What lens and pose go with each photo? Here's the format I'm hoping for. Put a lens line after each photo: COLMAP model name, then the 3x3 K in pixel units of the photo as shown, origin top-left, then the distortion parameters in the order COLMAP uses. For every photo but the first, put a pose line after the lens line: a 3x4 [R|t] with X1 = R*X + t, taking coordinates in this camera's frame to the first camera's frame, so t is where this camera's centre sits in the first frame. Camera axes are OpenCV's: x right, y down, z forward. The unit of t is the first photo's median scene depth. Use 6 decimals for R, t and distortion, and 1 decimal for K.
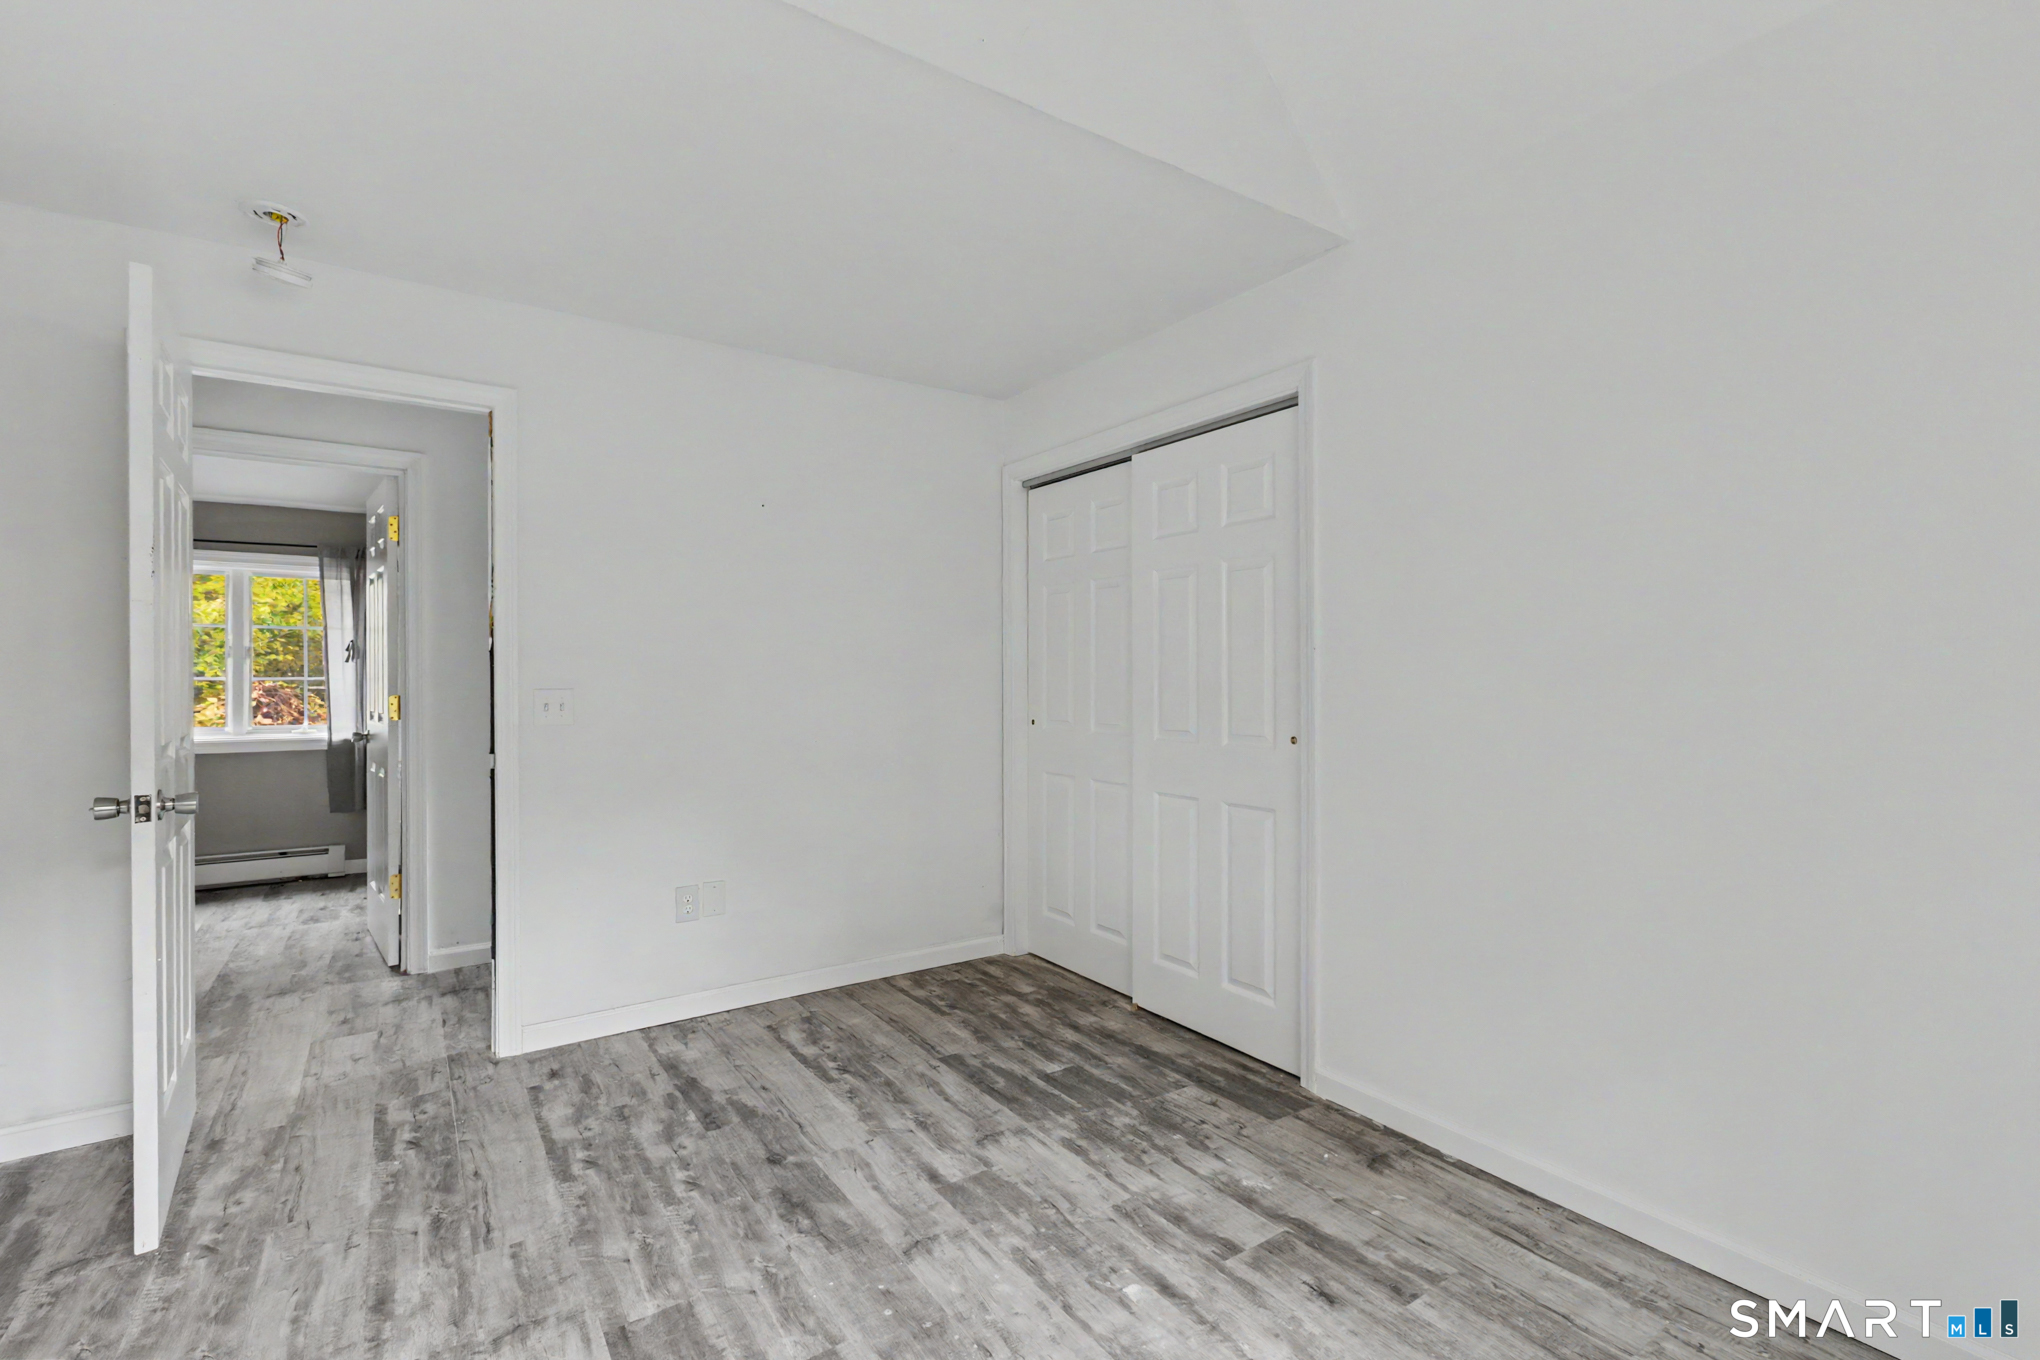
lens RADIAL K [[925.7, 0, 1019.1], [0, 925.7, 677.9], [0, 0, 1]] dist [0.003101, -0.000498]
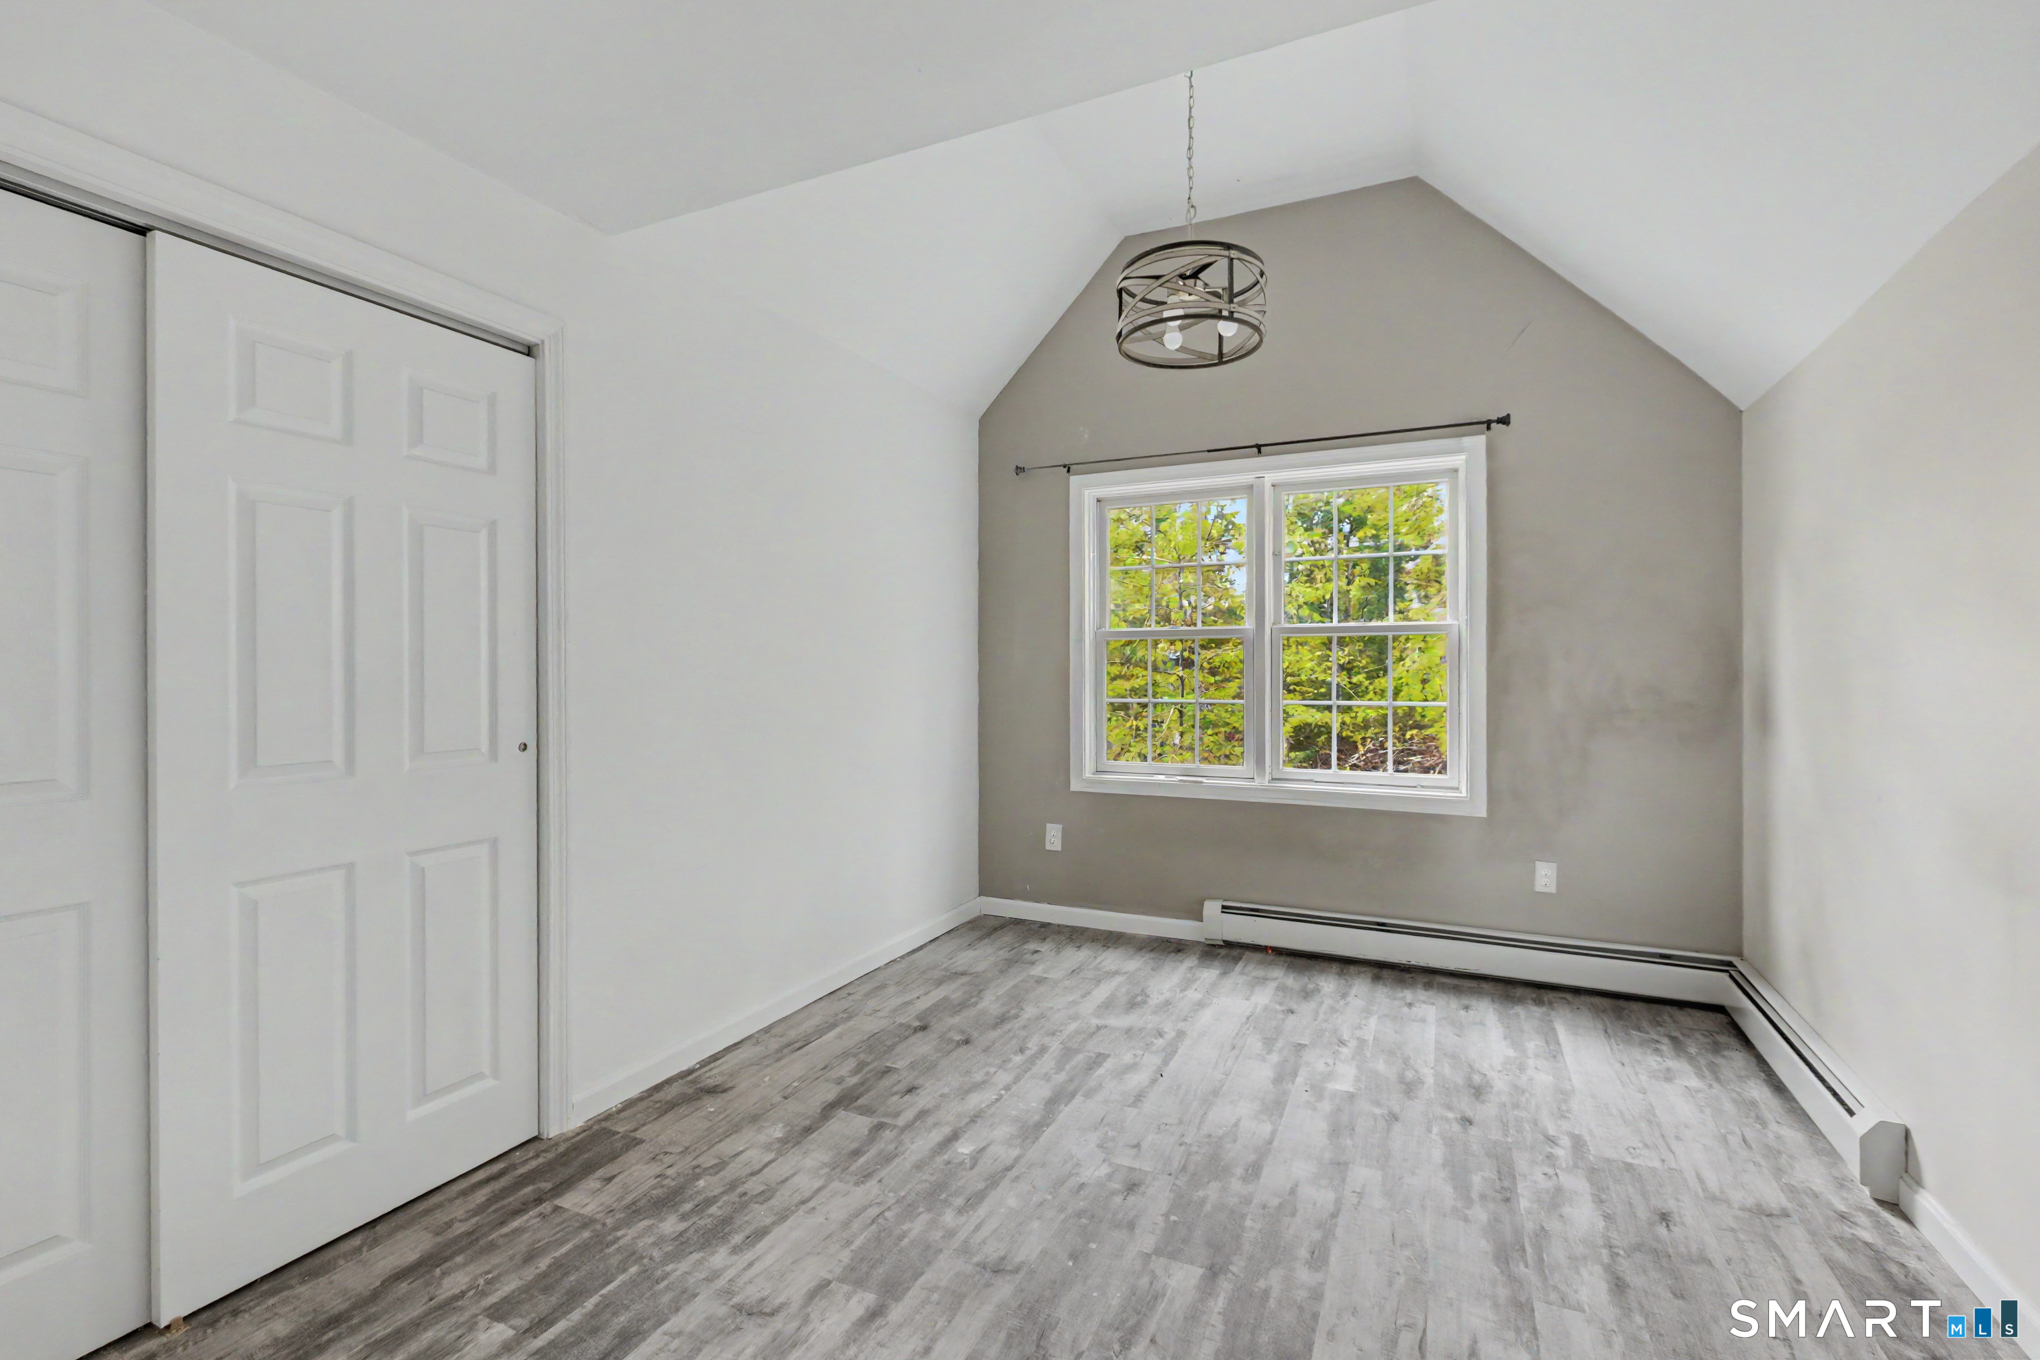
lens RADIAL K [[925.7, 0, 1018.2], [0, 925.7, 674.3], [0, 0, 1]] dist [0.003101, -0.000498]
pose [[-0.519920, 0.001494, 0.854213, -0.807932], [0.008113, 0.999962, 0.003189, 0.001357], [-0.854176, 0.008588, -0.519913, 1.279185]]
